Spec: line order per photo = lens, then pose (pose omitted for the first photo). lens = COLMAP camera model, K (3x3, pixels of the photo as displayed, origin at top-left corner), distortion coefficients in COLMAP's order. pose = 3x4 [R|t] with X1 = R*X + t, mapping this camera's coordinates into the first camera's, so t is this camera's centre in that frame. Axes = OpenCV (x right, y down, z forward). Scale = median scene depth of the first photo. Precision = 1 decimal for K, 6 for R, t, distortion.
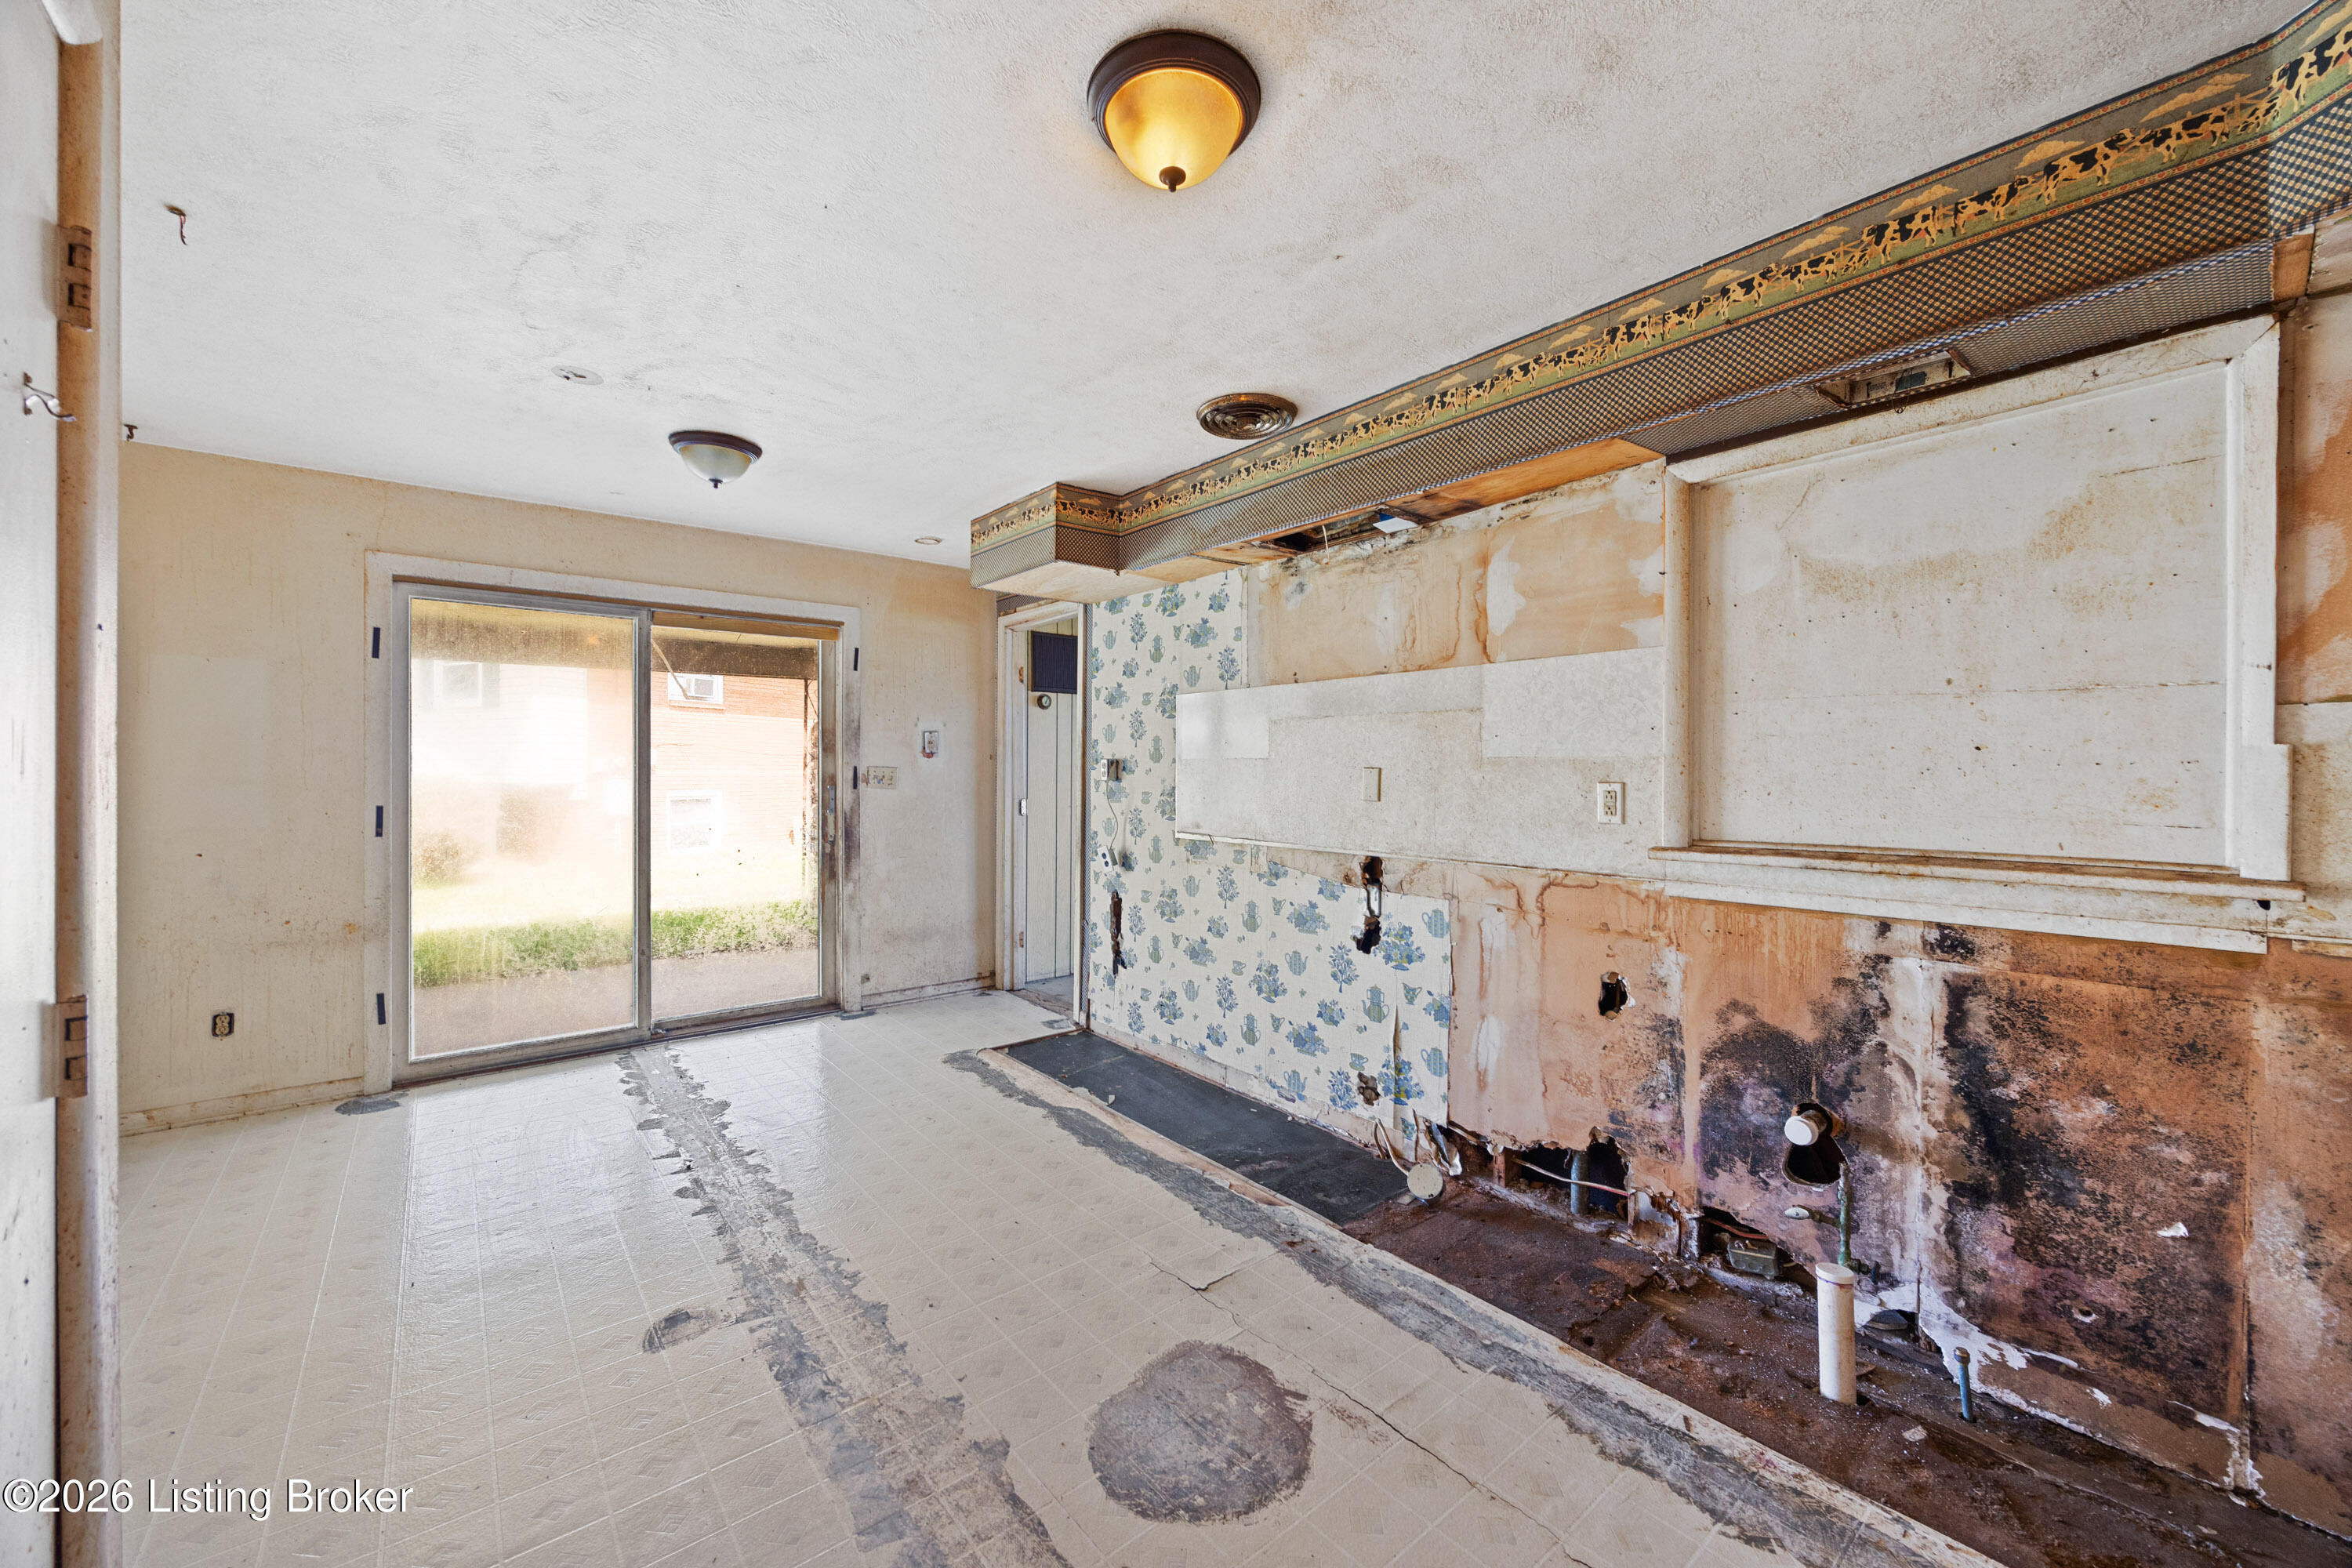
lens RADIAL K [[910.2, 0, 1182.8], [0, 910.2, 770.2], [0, 0, 1]] dist [-0.005217, -0.000080]
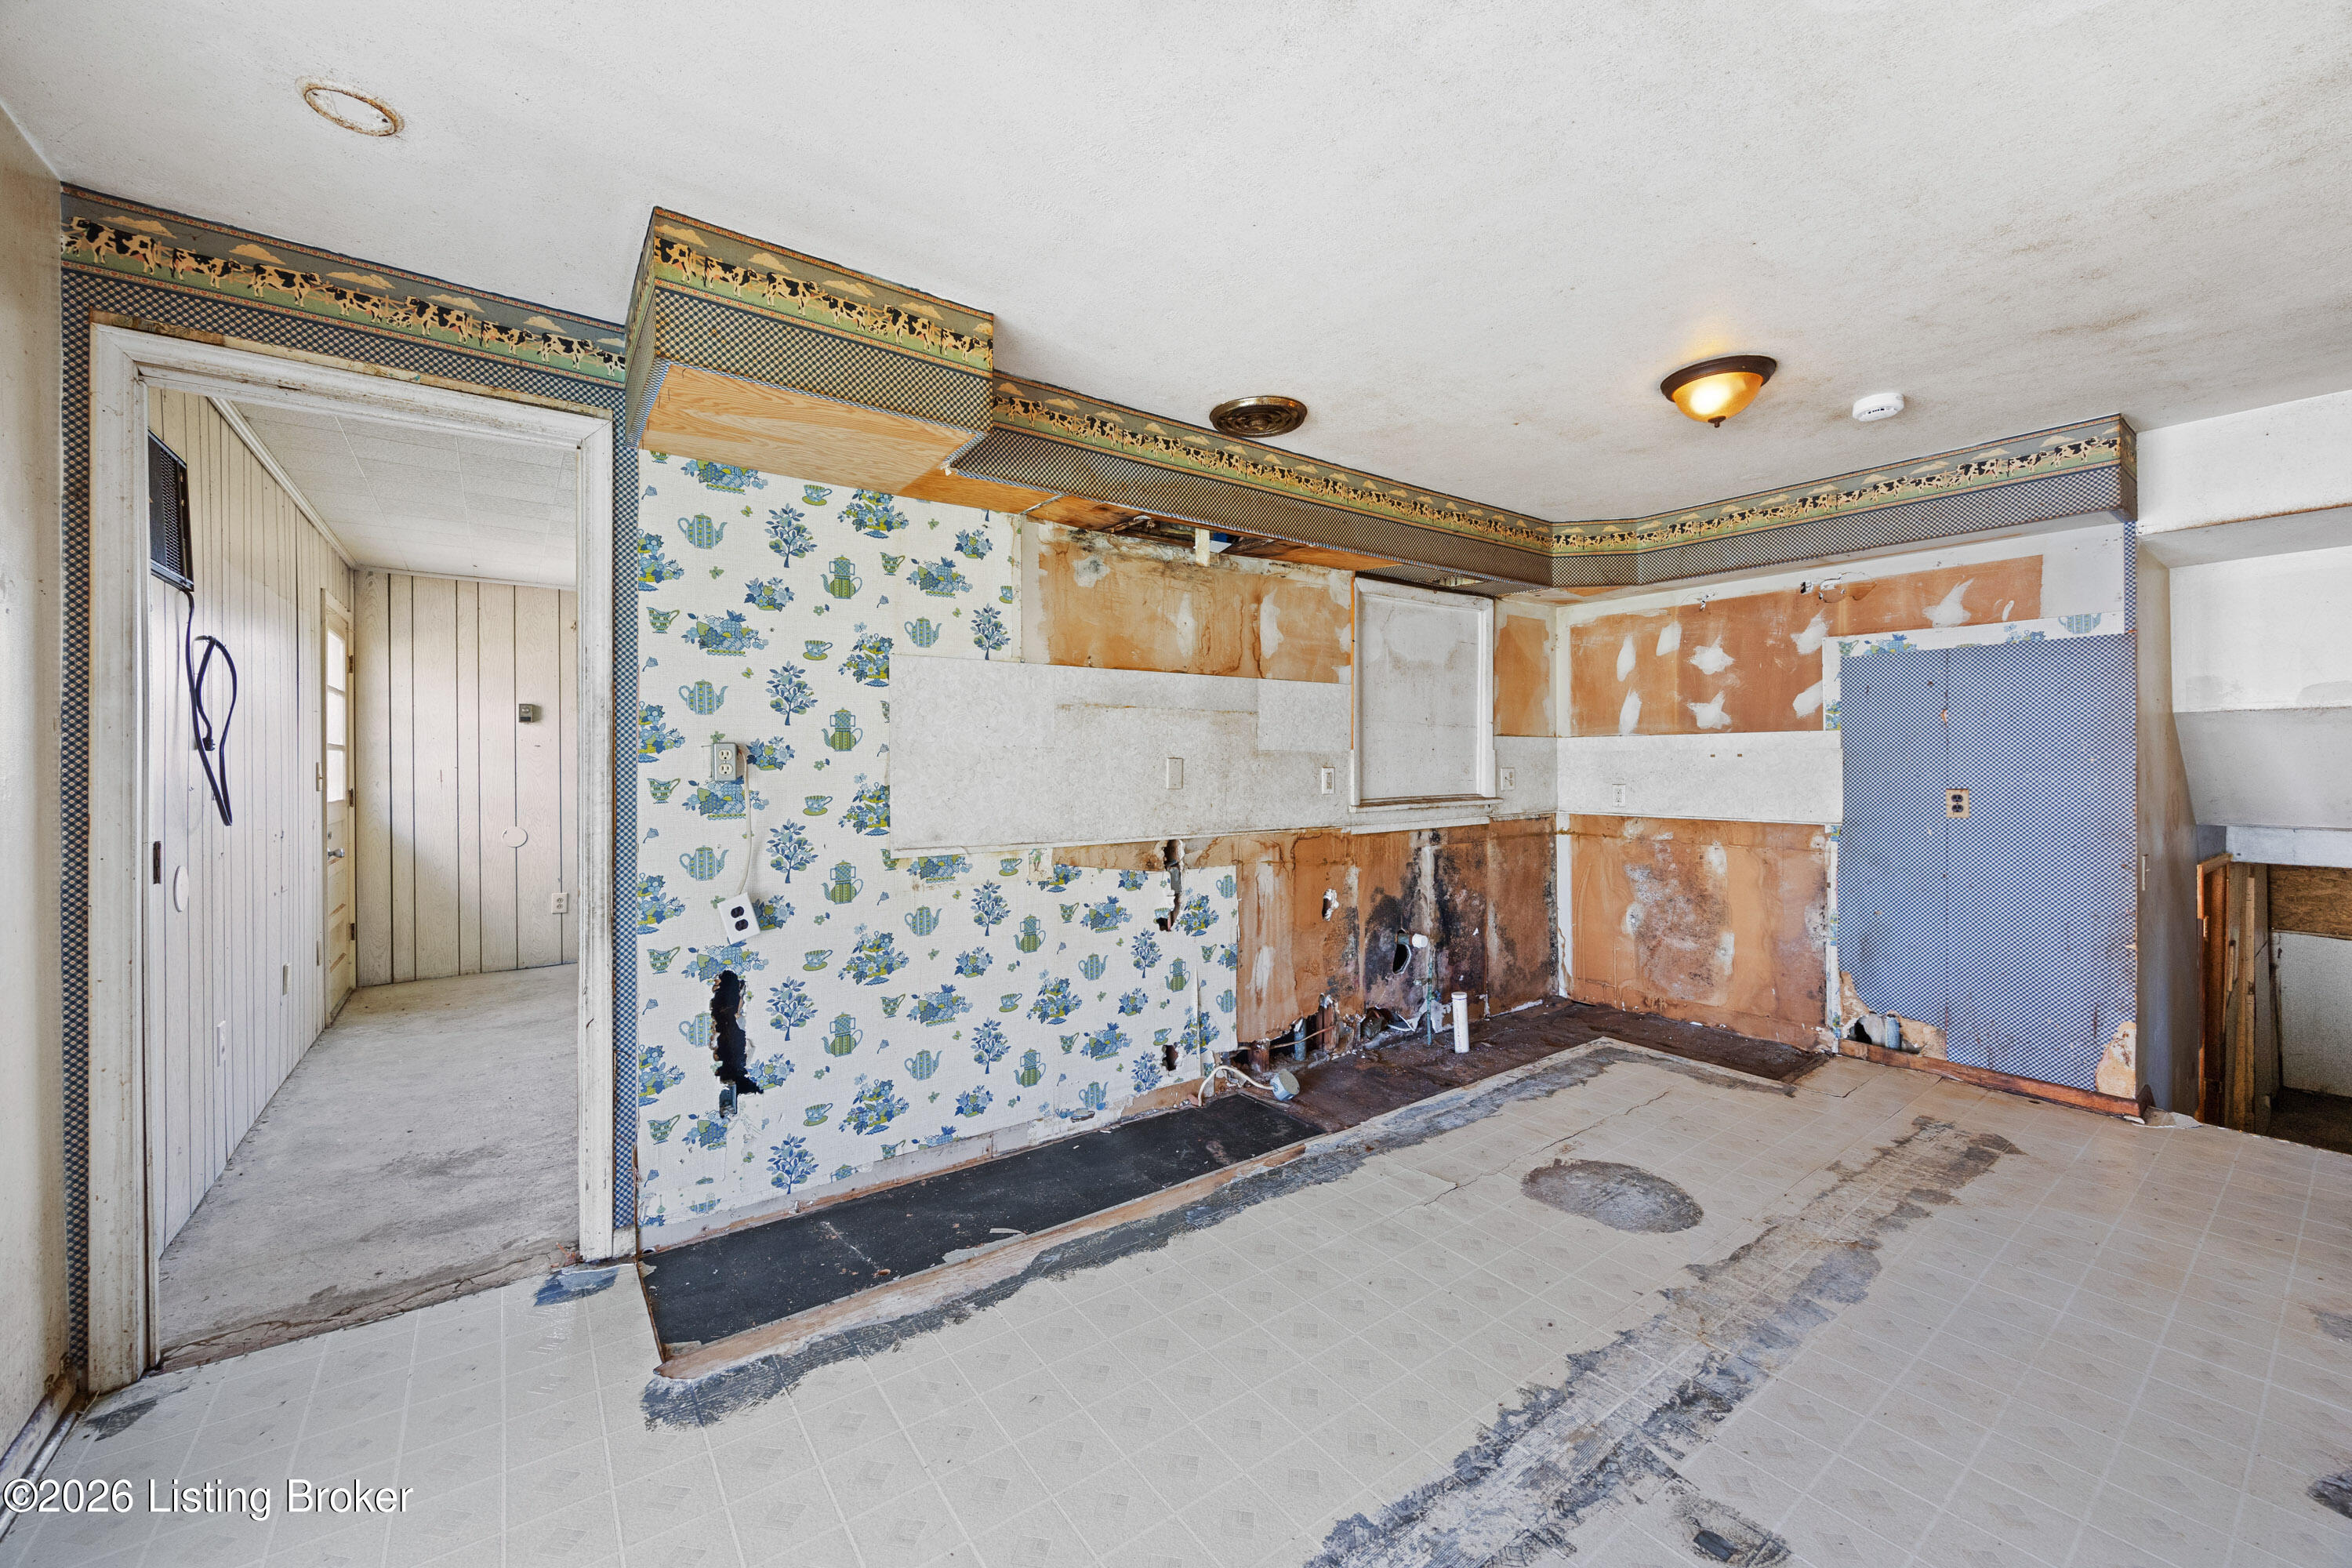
lens RADIAL K [[899.9, 0, 1180.8], [0, 899.9, 762.4], [0, 0, 1]] dist [-0.008381, -0.000060]
pose [[0.049844, -0.004620, 0.998746, -0.954289], [0.003363, 0.999984, 0.004458, -0.002594], [-0.998751, 0.003137, 0.049859, 1.039786]]
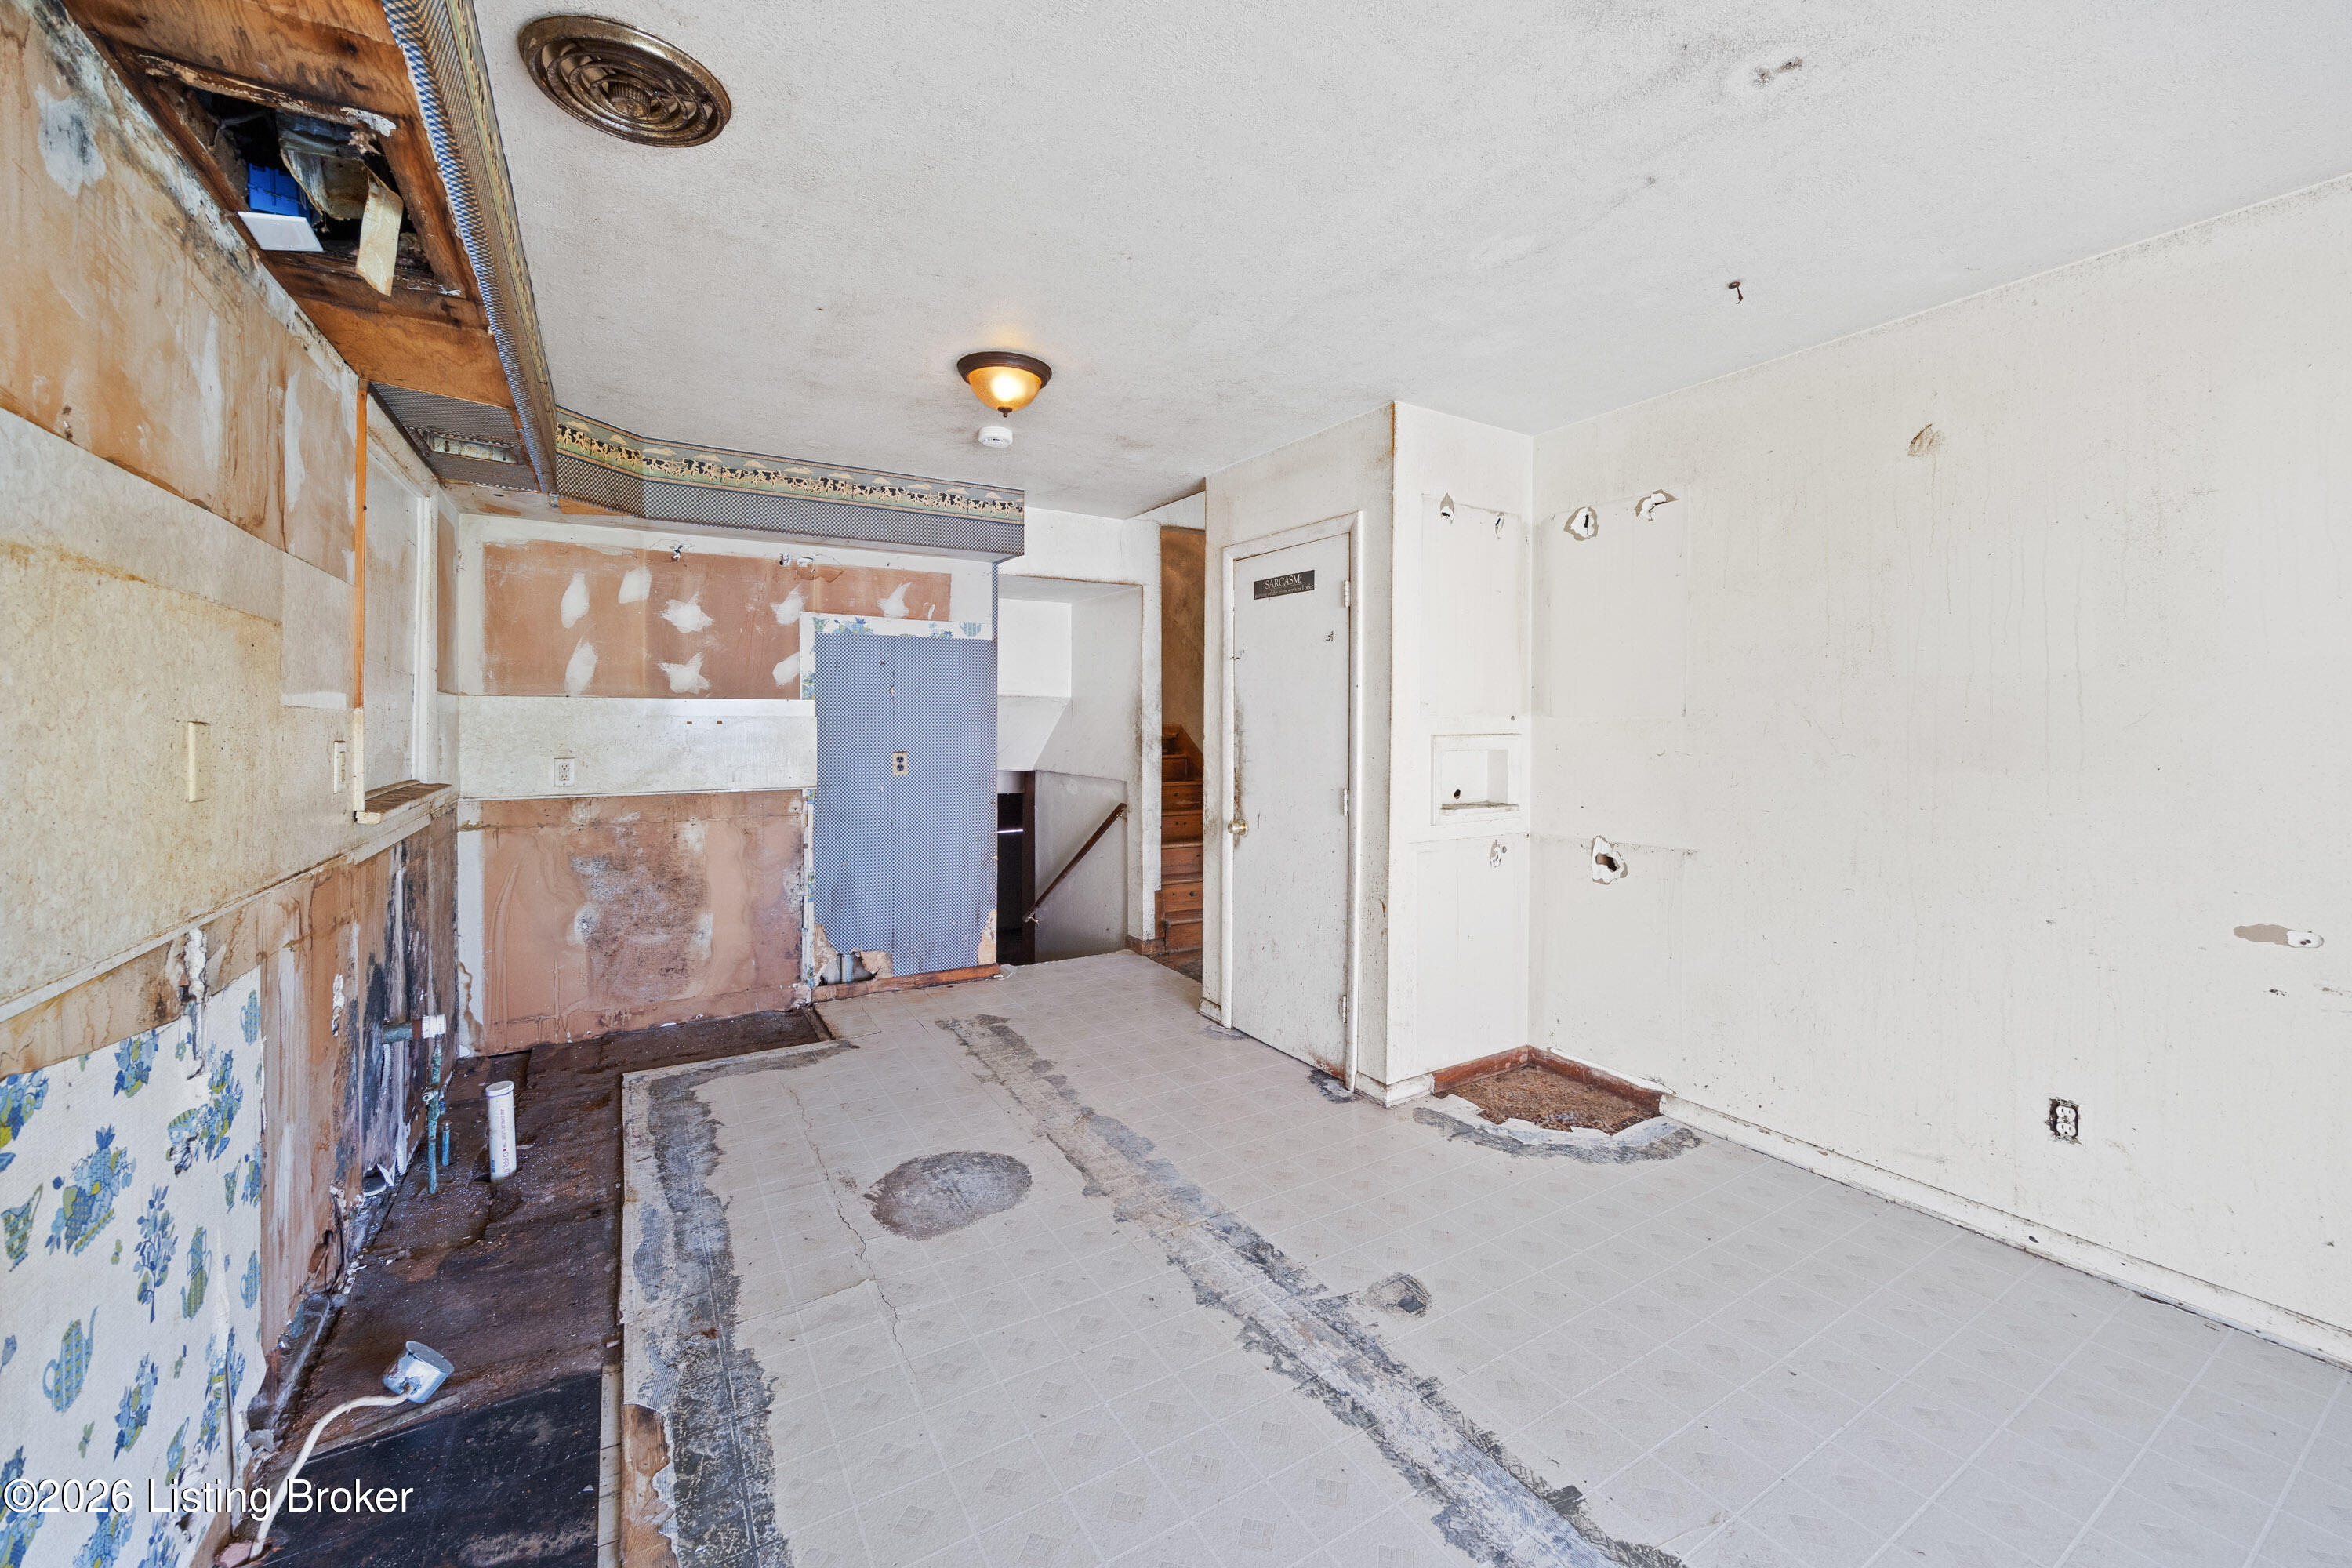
lens RADIAL K [[914.9, 0, 1179.2], [0, 914.9, 726.1], [0, 0, 1]] dist [-0.001435, 0.000032]
pose [[-0.989604, -0.003936, 0.143768, -0.341674], [-0.003852, 0.999992, 0.000863, -0.003046], [-0.143771, 0.000300, -0.989611, 1.502016]]
